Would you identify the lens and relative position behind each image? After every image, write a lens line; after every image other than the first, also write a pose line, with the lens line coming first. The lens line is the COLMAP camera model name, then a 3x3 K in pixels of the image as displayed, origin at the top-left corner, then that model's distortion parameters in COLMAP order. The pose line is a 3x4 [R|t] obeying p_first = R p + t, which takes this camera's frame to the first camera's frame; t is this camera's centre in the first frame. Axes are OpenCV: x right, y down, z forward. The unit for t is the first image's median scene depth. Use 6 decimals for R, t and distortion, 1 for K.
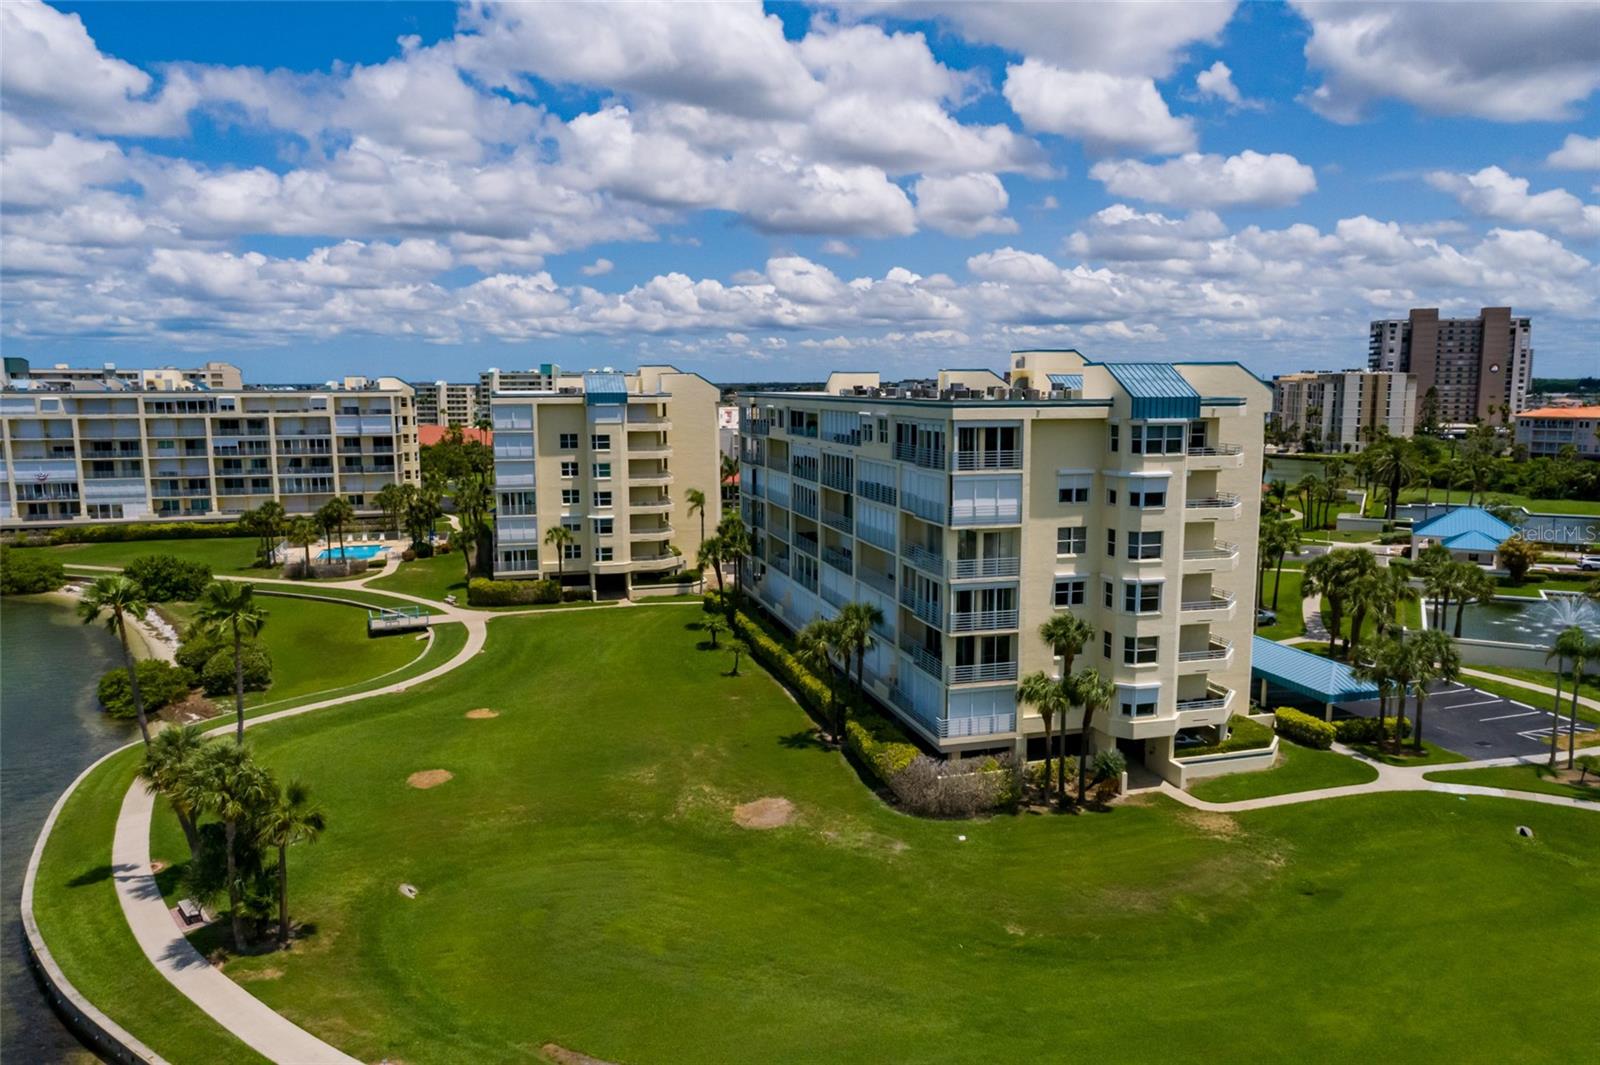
lens RADIAL K [[1092.3, 0, 800.0], [0, 1092.3, 532.5], [0, 0, 1]] dist [-0.001671, 0.007211]
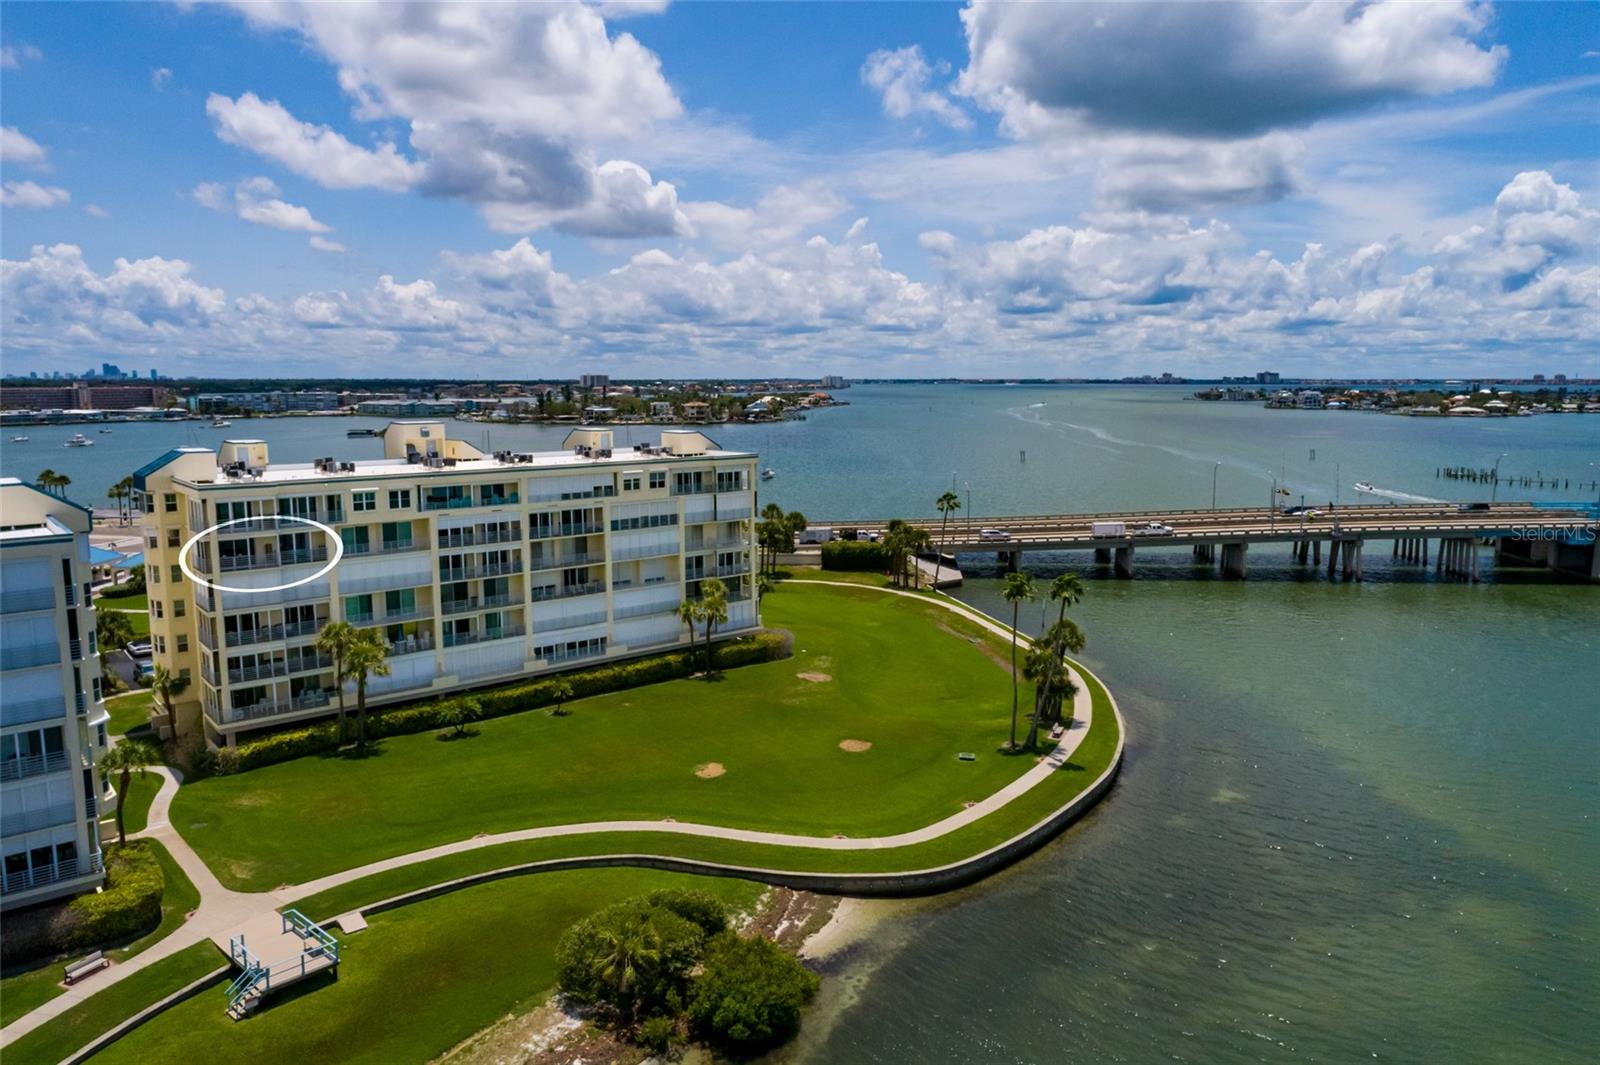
lens RADIAL K [[1092.3, 0, 800.0], [0, 1092.3, 532.5], [0, 0, 1]] dist [-0.001671, 0.007211]
pose [[-0.410342, -0.122894, 0.903613, -1.328021], [0.126547, 0.973618, 0.189881, -0.271671], [-0.903109, 0.192266, -0.383964, 1.334274]]
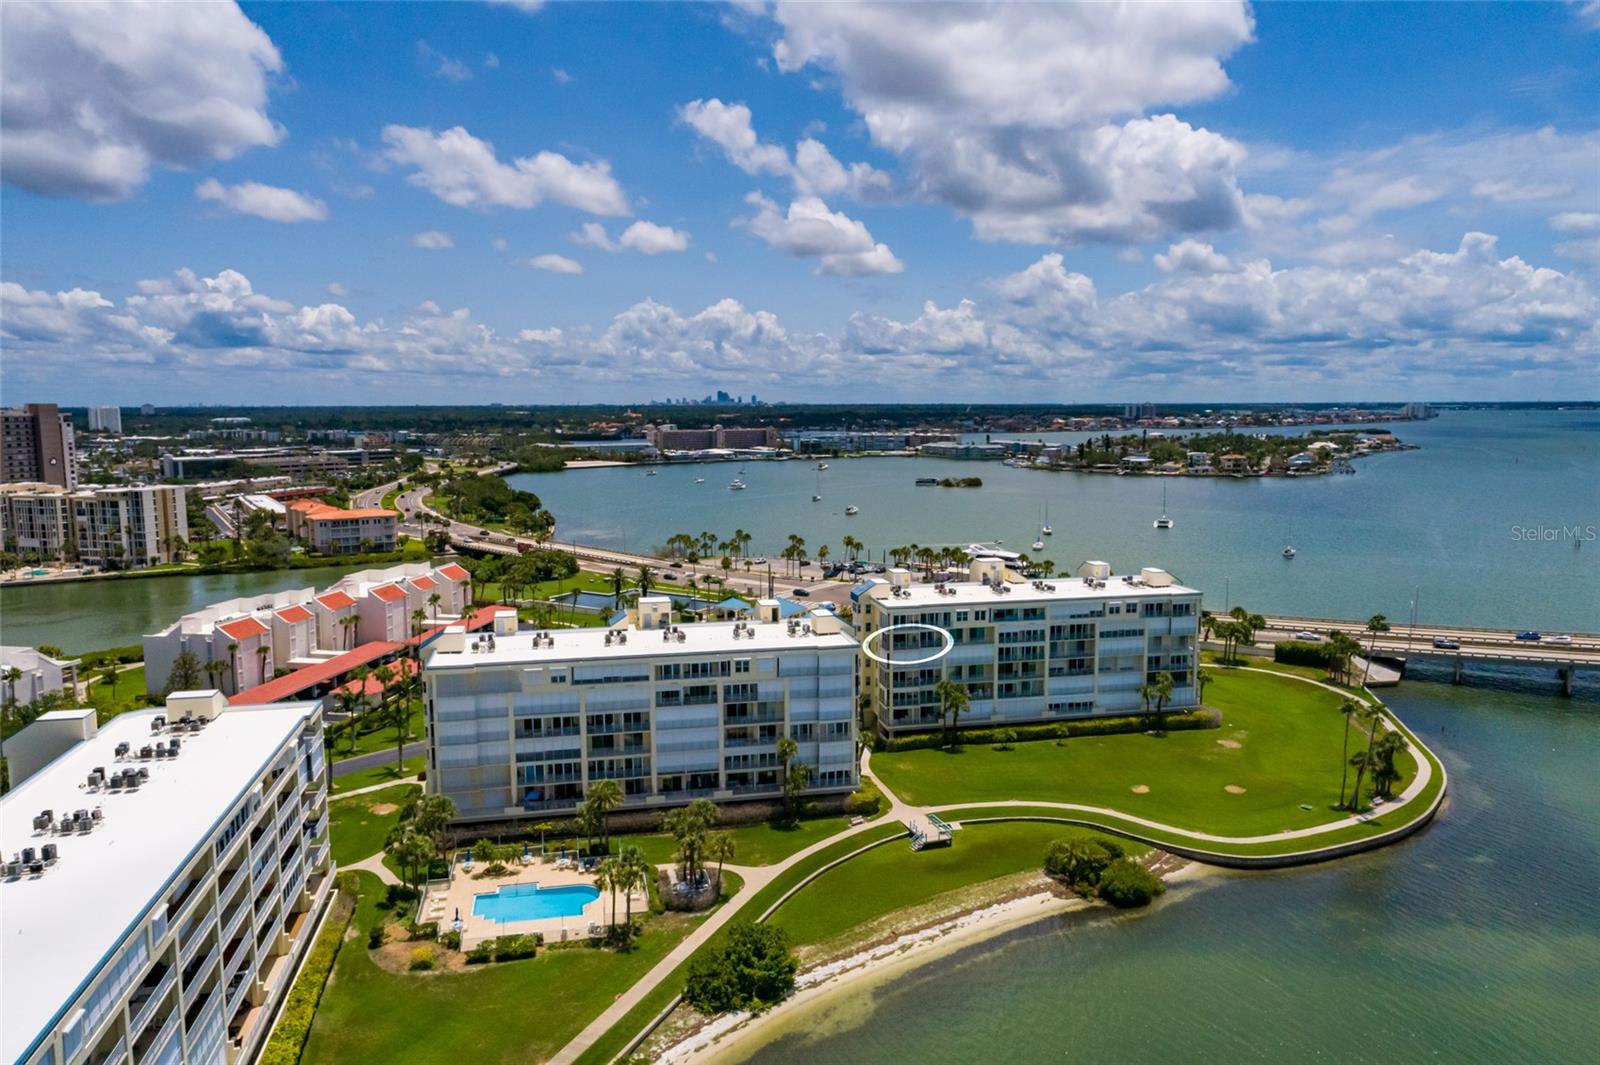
lens RADIAL K [[1087.5, 0, 803.4], [0, 1087.5, 543.4], [0, 0, 1]] dist [-0.001847, 0.007972]
pose [[0.061228, -0.123704, 0.990428, -2.259127], [0.139427, 0.983621, 0.114234, -0.587508], [-0.988338, 0.131098, 0.077473, 1.429512]]
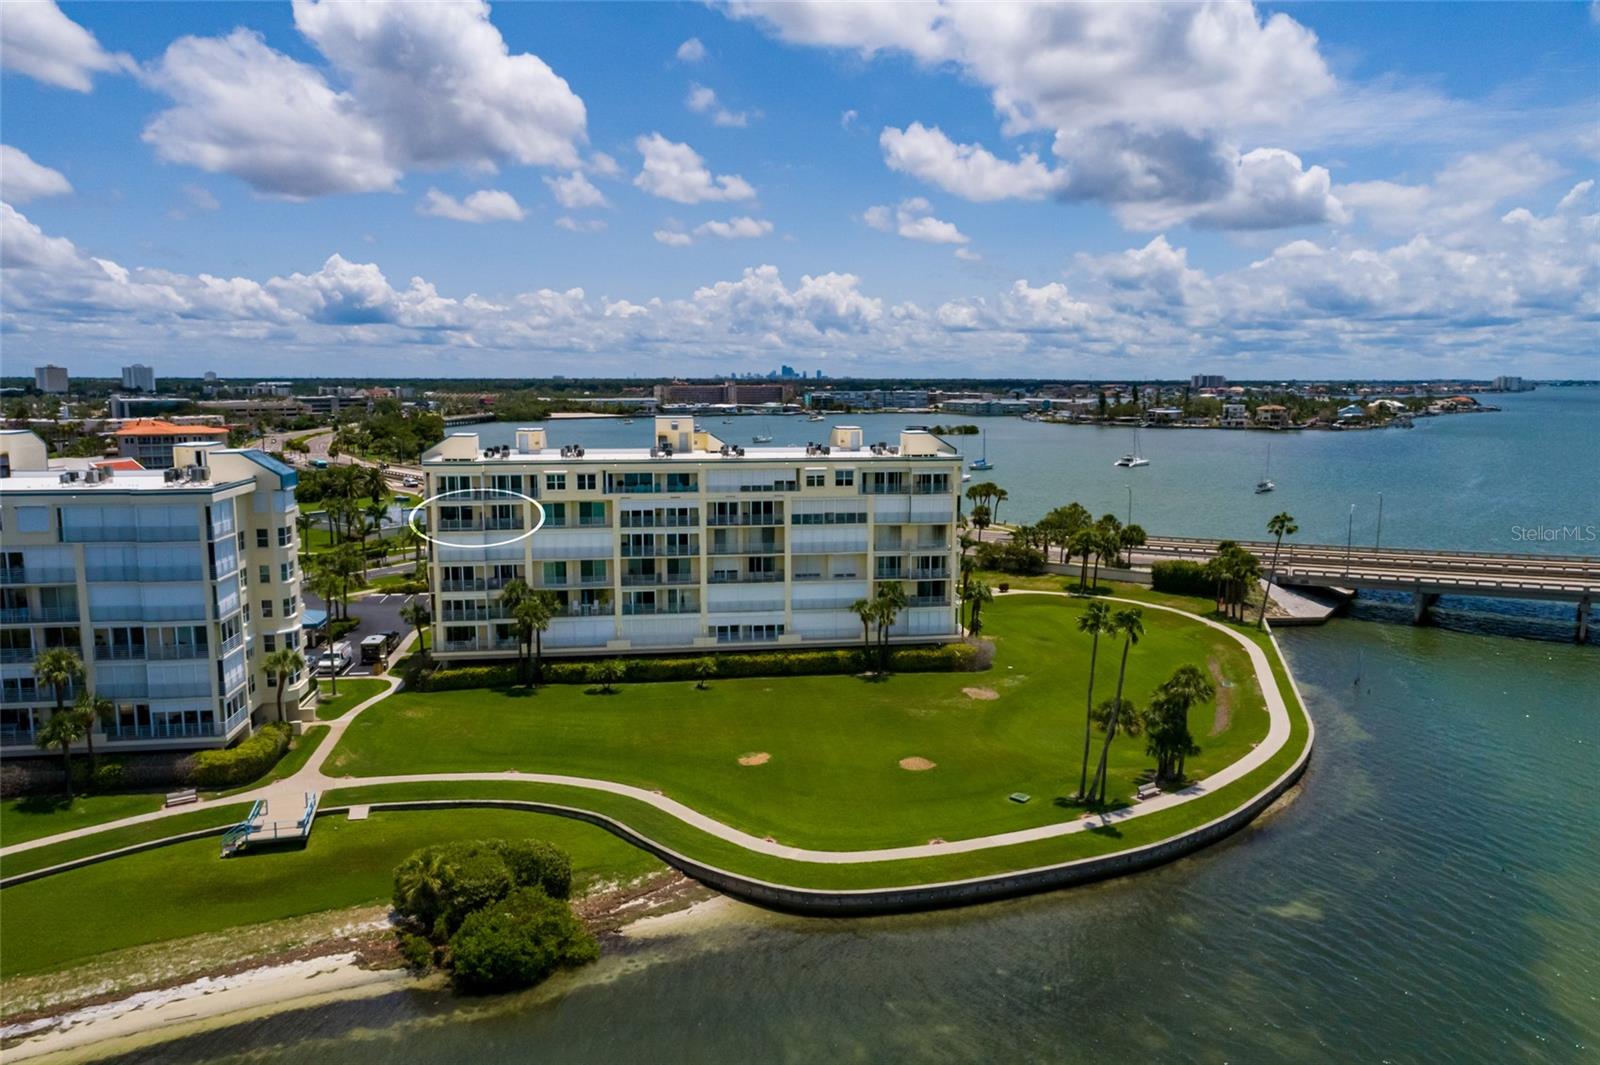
lens RADIAL K [[1100.6, 0, 798.8], [0, 1100.6, 522.5], [0, 0, 1]] dist [-0.003231, 0.007802]
pose [[0.125365, -0.124203, 0.984305, -1.415373], [0.132972, 0.985285, 0.107391, -0.196749], [-0.983159, 0.117422, 0.140036, 0.791630]]
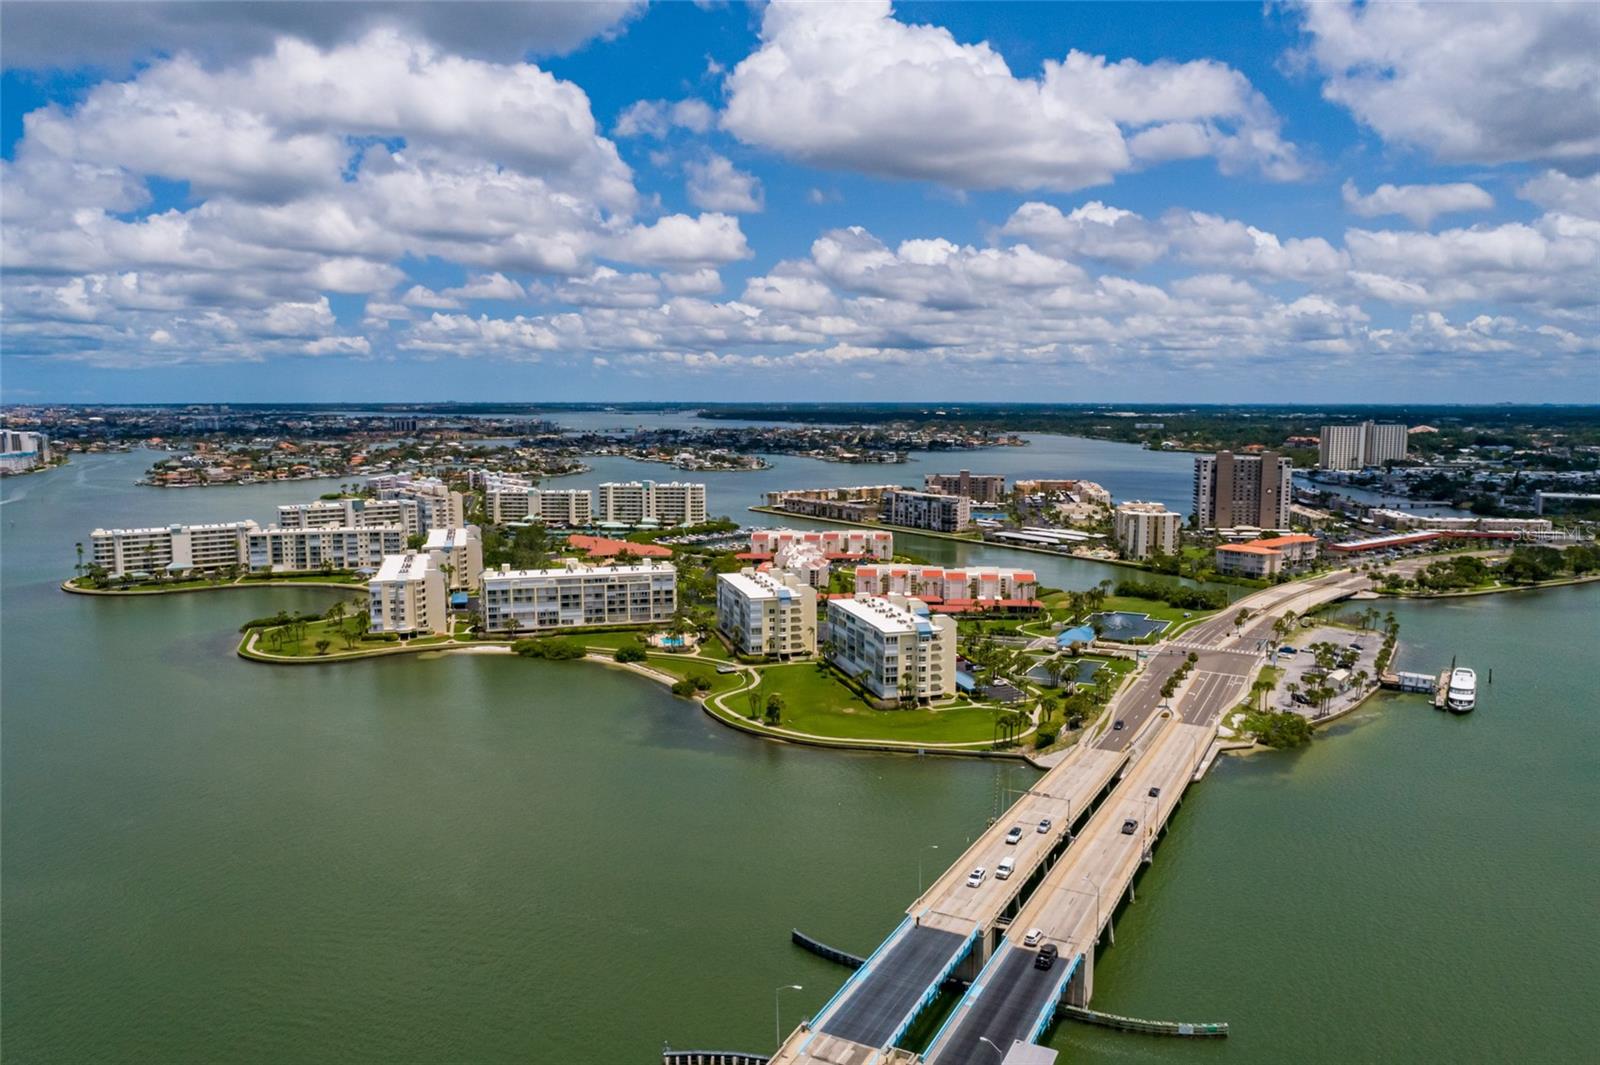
lens RADIAL K [[1092.3, 0, 800.0], [0, 1092.3, 532.5], [0, 0, 1]] dist [-0.001671, 0.007211]
pose [[0.999943, 0.002607, 0.010315, -0.254161], [-0.002417, 0.999827, -0.018434, -0.392616], [-0.010361, 0.018408, 0.999777, -3.340938]]
